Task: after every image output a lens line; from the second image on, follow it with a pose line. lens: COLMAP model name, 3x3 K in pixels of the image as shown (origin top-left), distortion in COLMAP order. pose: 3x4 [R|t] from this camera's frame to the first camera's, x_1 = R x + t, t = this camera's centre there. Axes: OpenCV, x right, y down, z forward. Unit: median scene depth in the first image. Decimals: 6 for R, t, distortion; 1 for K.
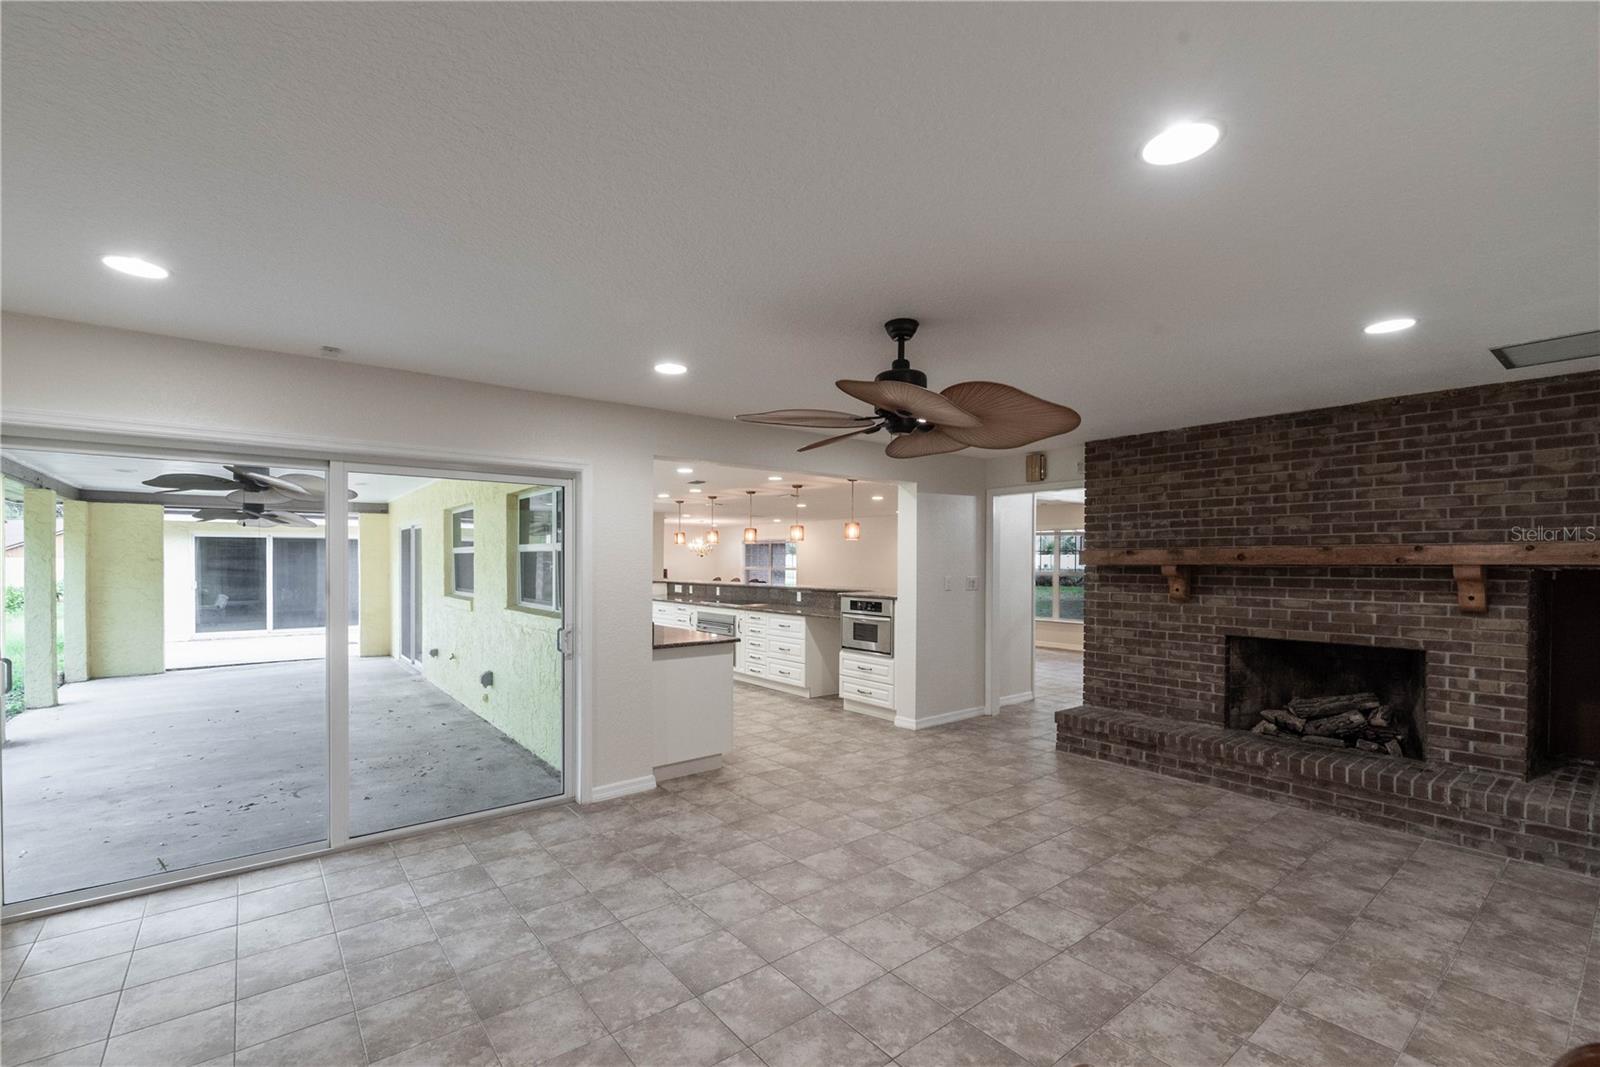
lens RADIAL K [[719.8, 0, 802.2], [0, 719.8, 562.6], [0, 0, 1]] dist [-0.000036, -0.000213]
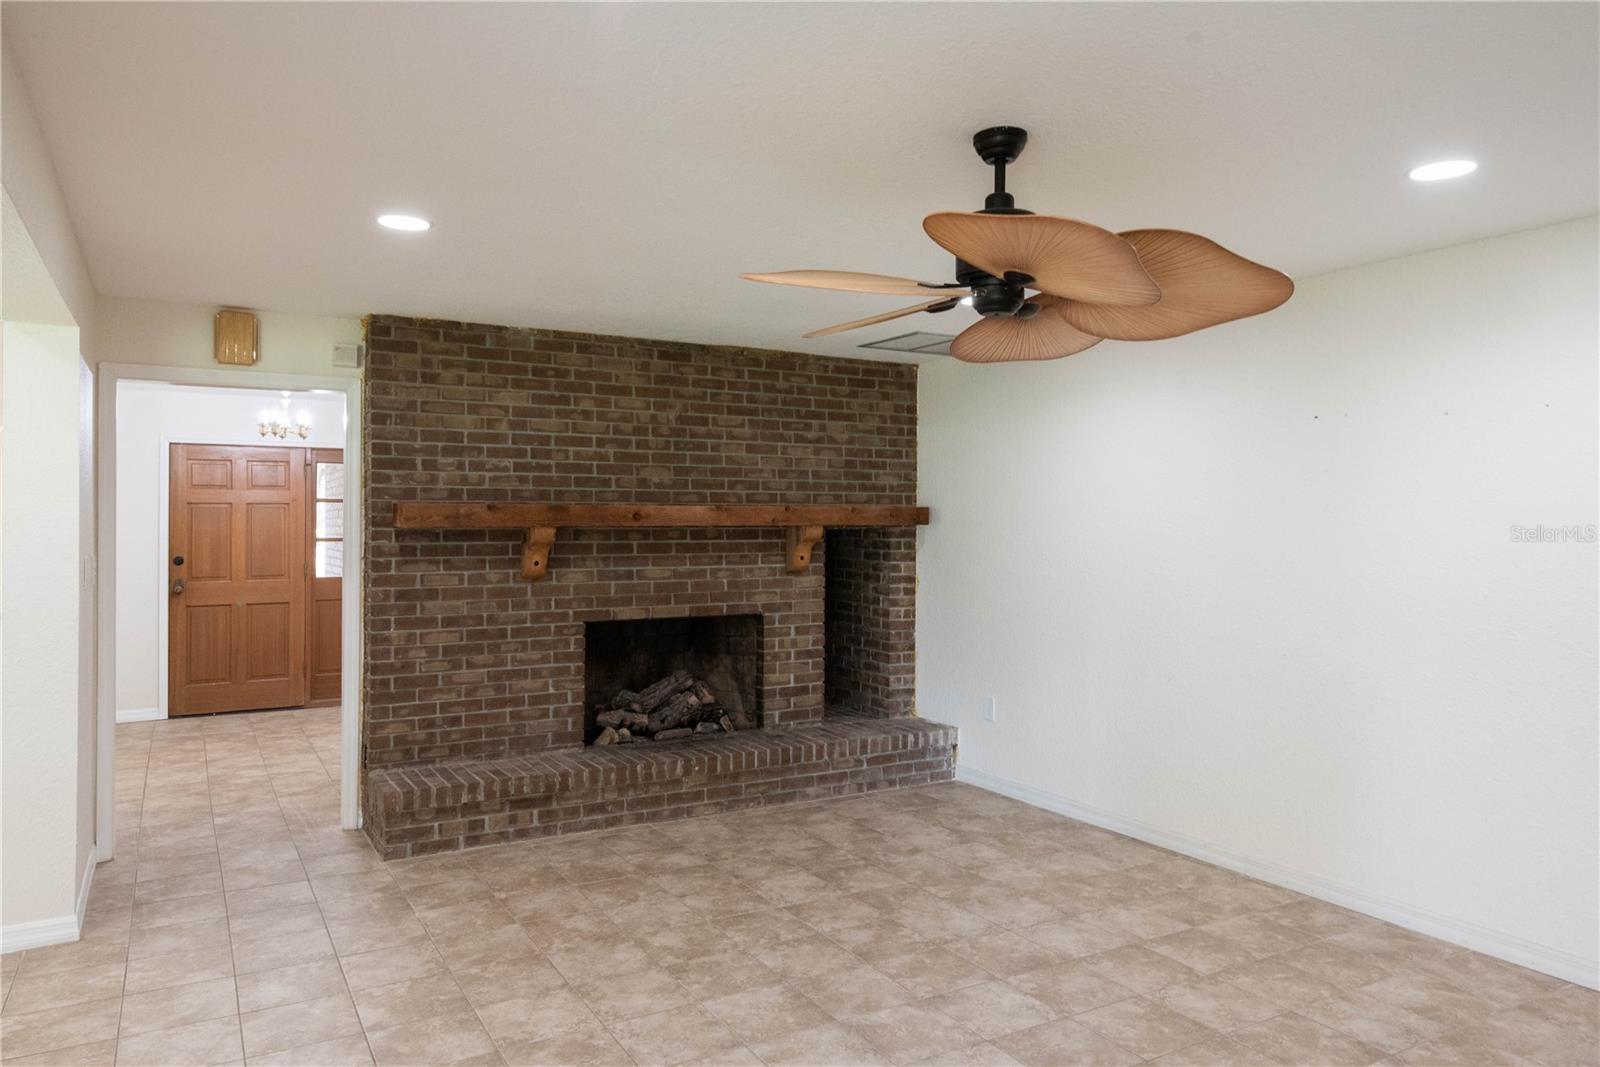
lens RADIAL K [[1088.8, 0, 801.7], [0, 1088.8, 511.1], [0, 0, 1]] dist [0.017788, 0.000162]
pose [[0.133598, 0.008088, 0.991003, -0.529251], [-0.001358, 0.999967, -0.007978, -0.004313], [-0.991035, -0.000280, 0.133605, 0.679783]]
